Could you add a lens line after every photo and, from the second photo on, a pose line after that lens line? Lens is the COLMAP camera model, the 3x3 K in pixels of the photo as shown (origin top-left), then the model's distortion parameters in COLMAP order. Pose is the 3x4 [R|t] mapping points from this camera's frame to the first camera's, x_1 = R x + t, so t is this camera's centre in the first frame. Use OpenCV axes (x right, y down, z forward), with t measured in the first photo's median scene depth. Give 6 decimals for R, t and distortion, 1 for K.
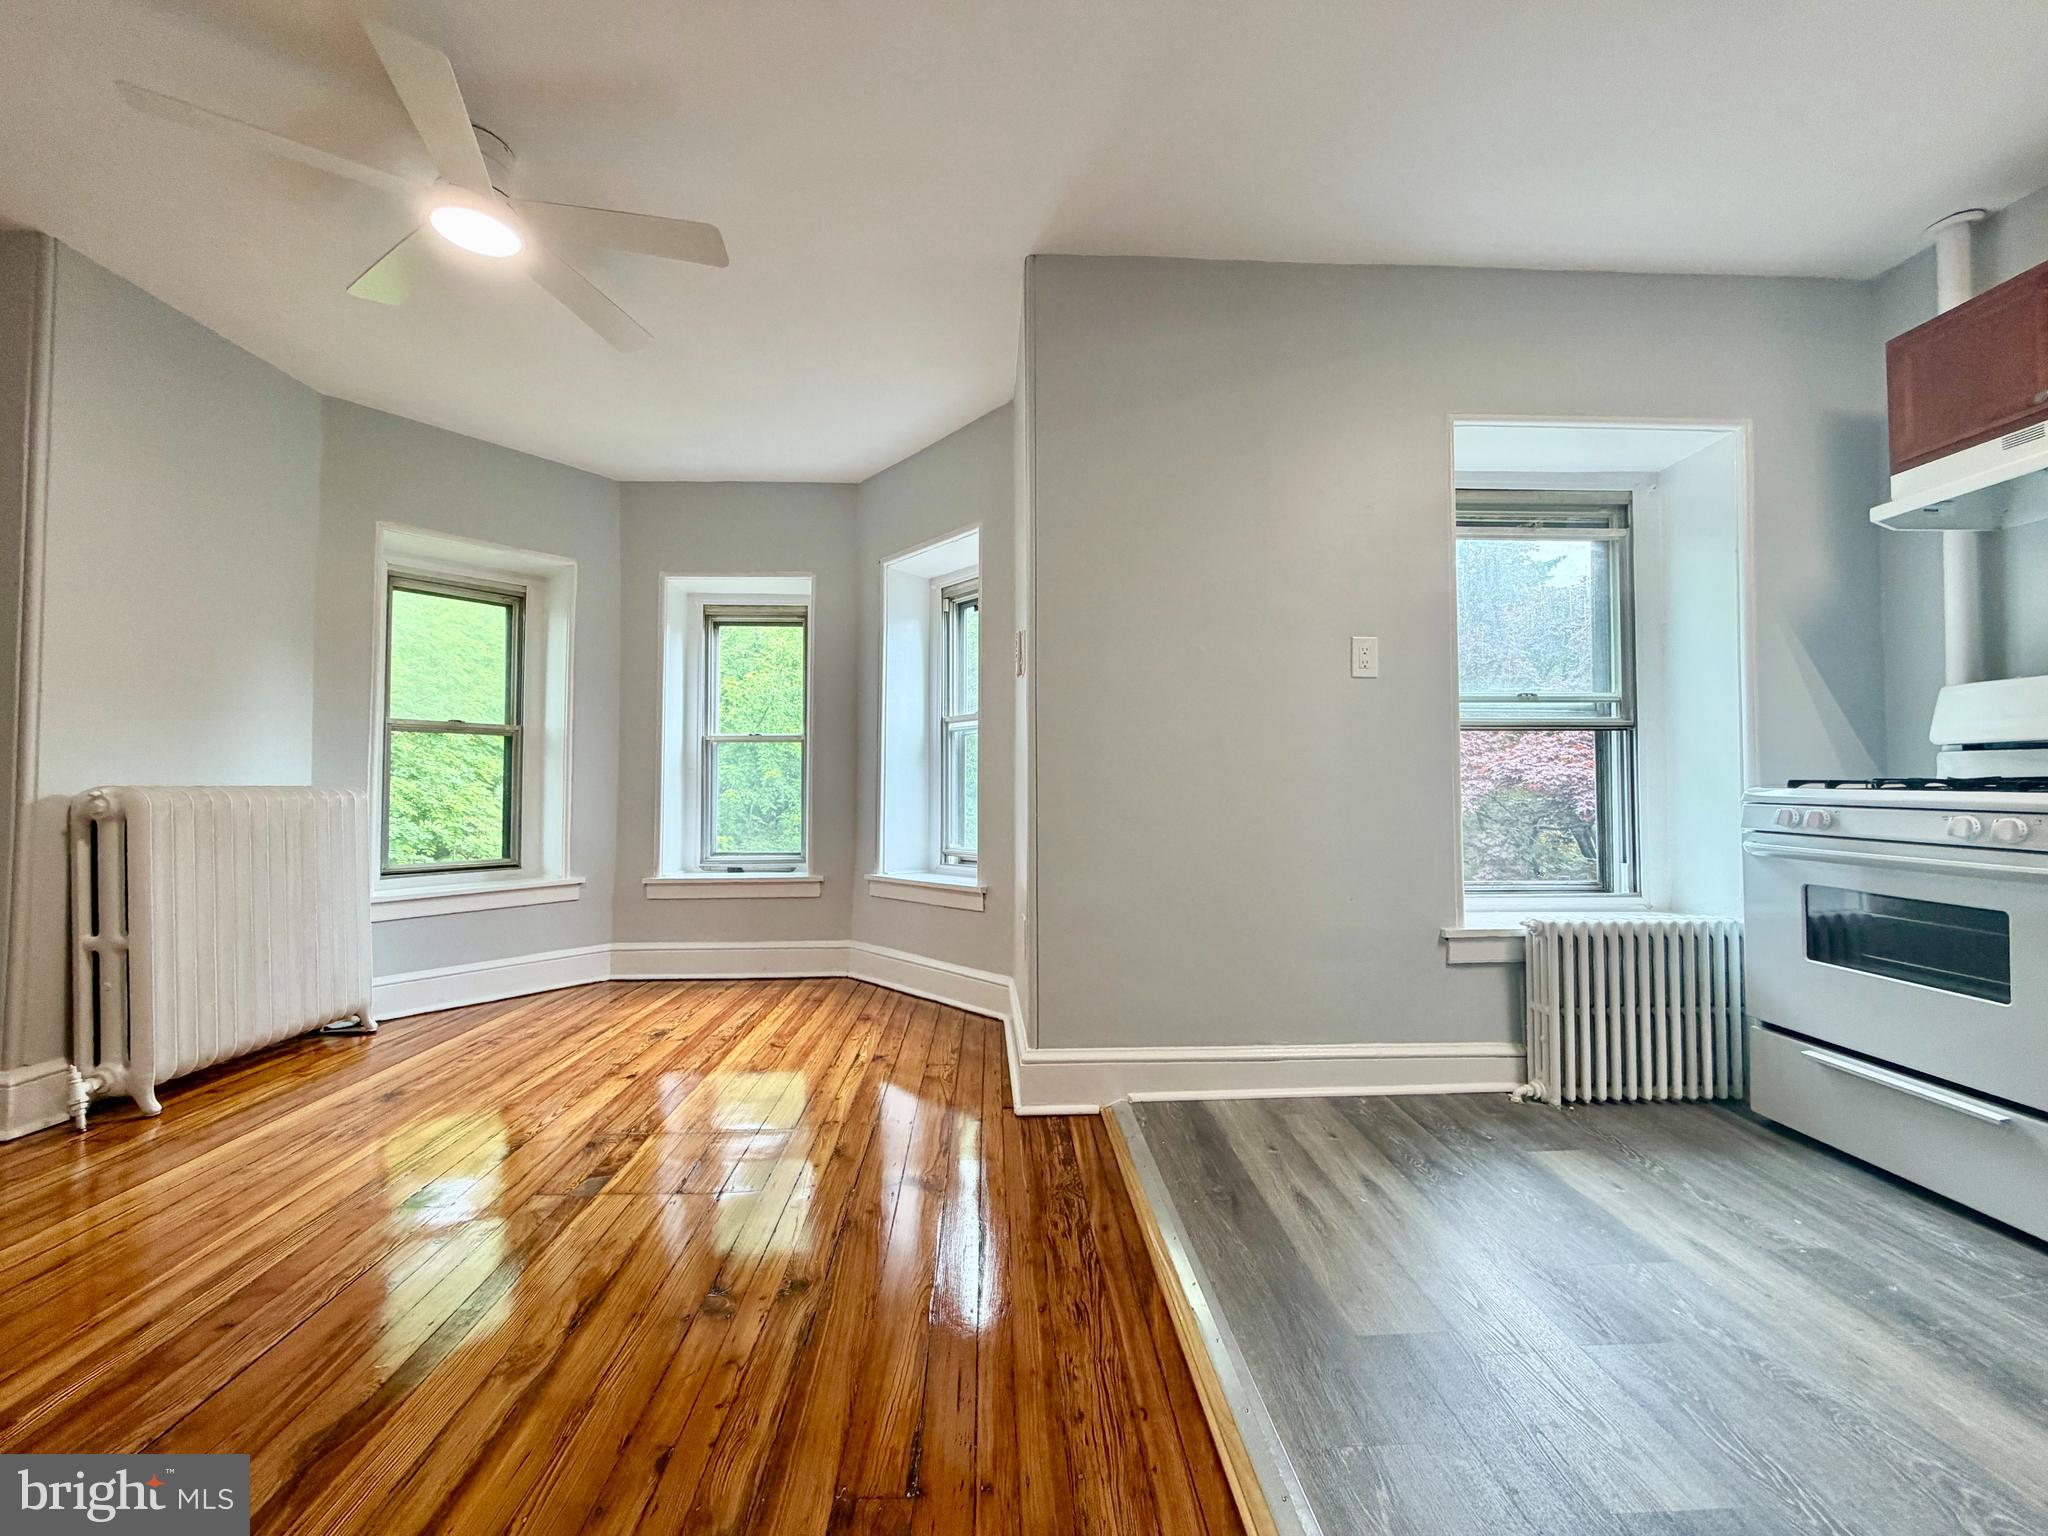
lens RADIAL K [[816.2, 0, 1022.4], [0, 816.2, 767.4], [0, 0, 1]] dist [0.002747, 0.000449]
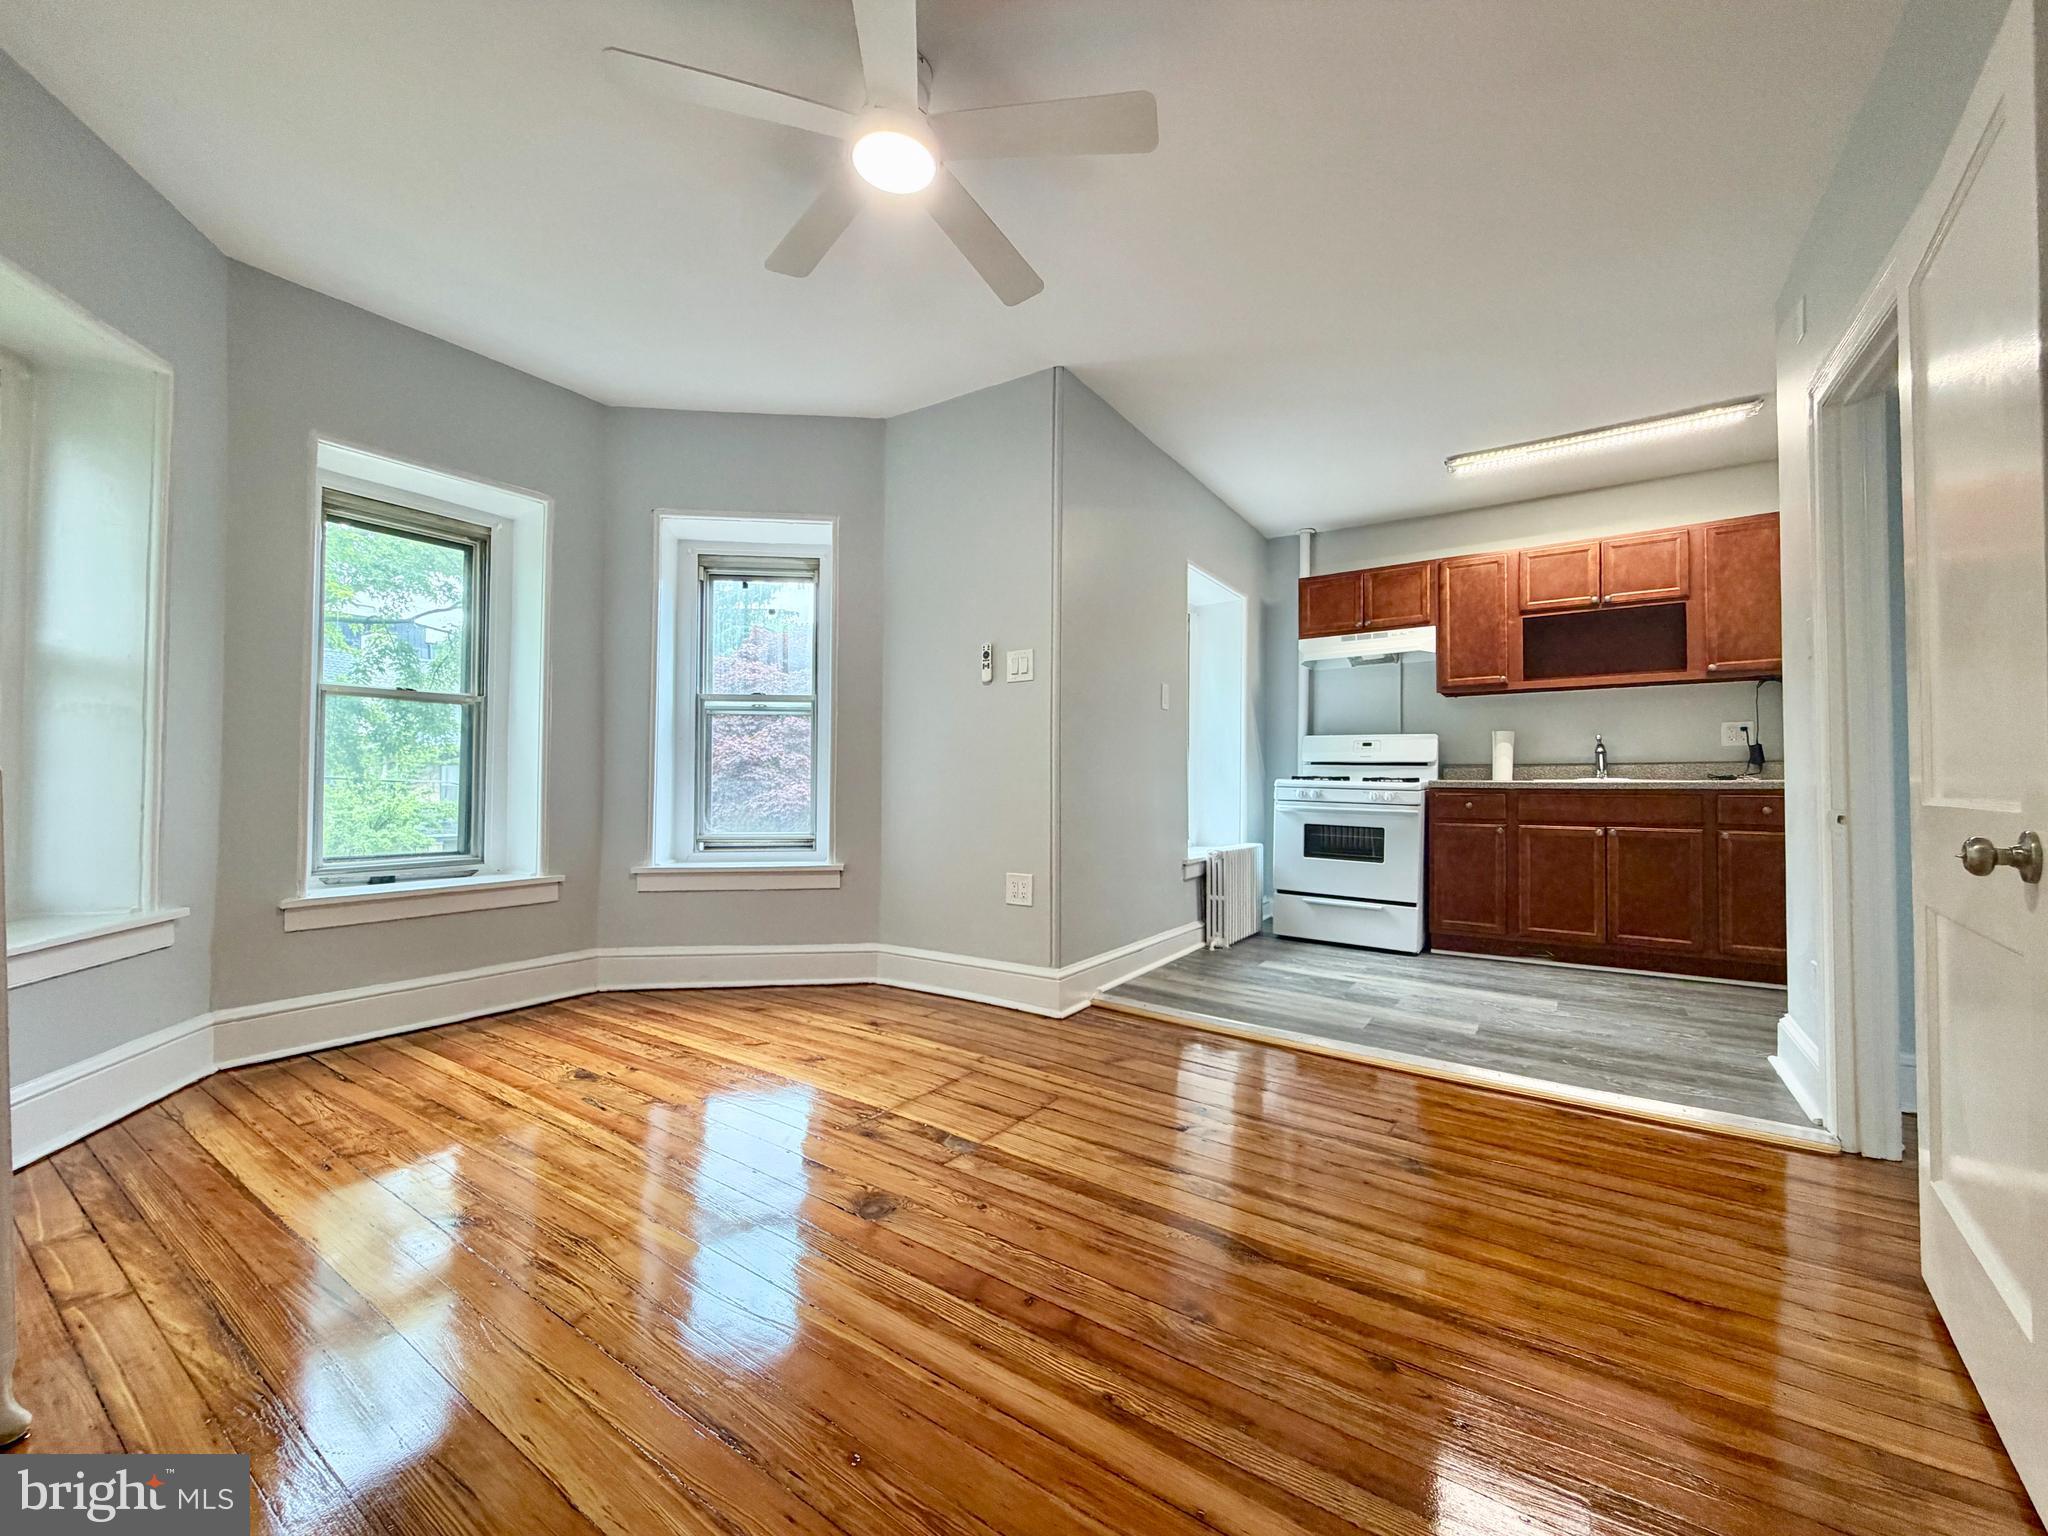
lens RADIAL K [[816.2, 0, 1022.4], [0, 816.2, 763.4], [0, 0, 1]] dist [0.002747, 0.000449]
pose [[0.591880, 0.029928, 0.805470, -0.893013], [-0.034077, 0.999346, -0.012091, 0.023272], [-0.805305, -0.020292, 0.592513, 0.217750]]
